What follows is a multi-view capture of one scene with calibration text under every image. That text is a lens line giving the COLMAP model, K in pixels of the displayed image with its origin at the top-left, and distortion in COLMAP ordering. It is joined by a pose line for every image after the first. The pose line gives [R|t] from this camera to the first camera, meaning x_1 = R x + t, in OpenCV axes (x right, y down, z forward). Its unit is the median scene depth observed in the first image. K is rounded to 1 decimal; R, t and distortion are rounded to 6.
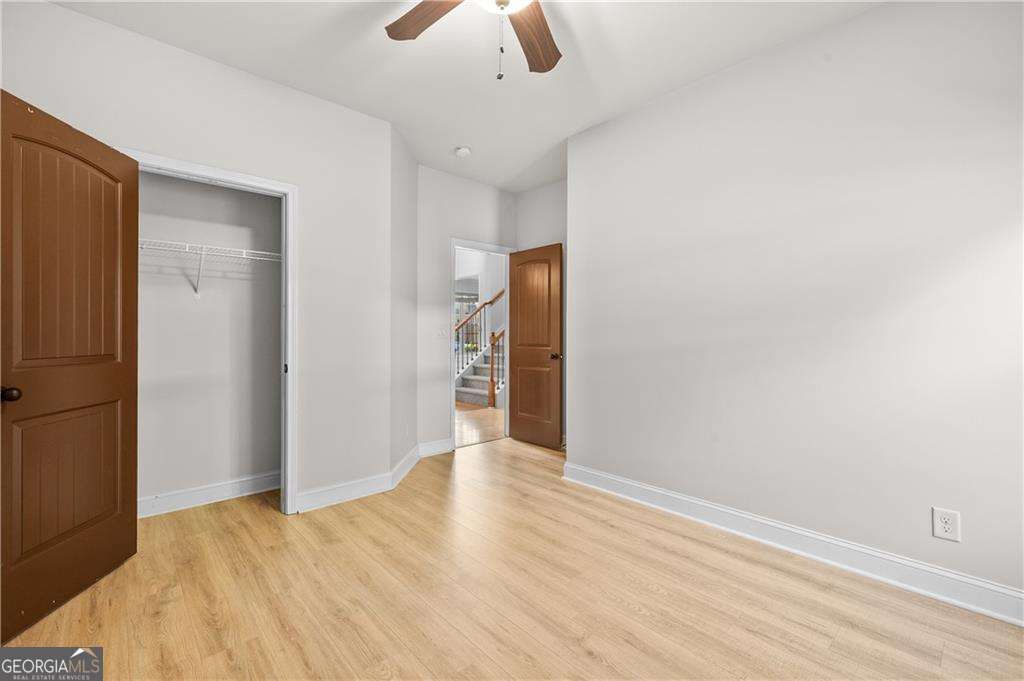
lens RADIAL K [[435.4, 0, 514.0], [0, 435.4, 341.4], [0, 0, 1]] dist [0.000443, -0.000324]
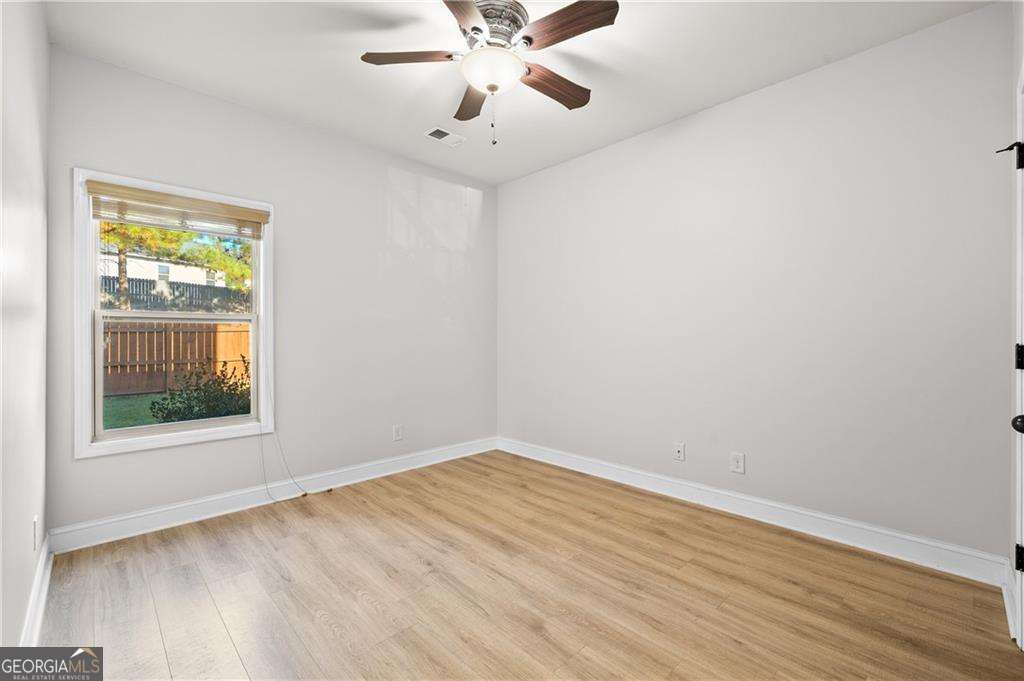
lens RADIAL K [[435.4, 0, 514.0], [0, 435.4, 341.4], [0, 0, 1]] dist [0.000443, -0.000324]
pose [[-0.999696, -0.002511, -0.024514, -0.055754], [-0.002887, 0.999879, 0.015286, -0.024911], [0.024473, 0.015352, -0.999583, 2.143226]]
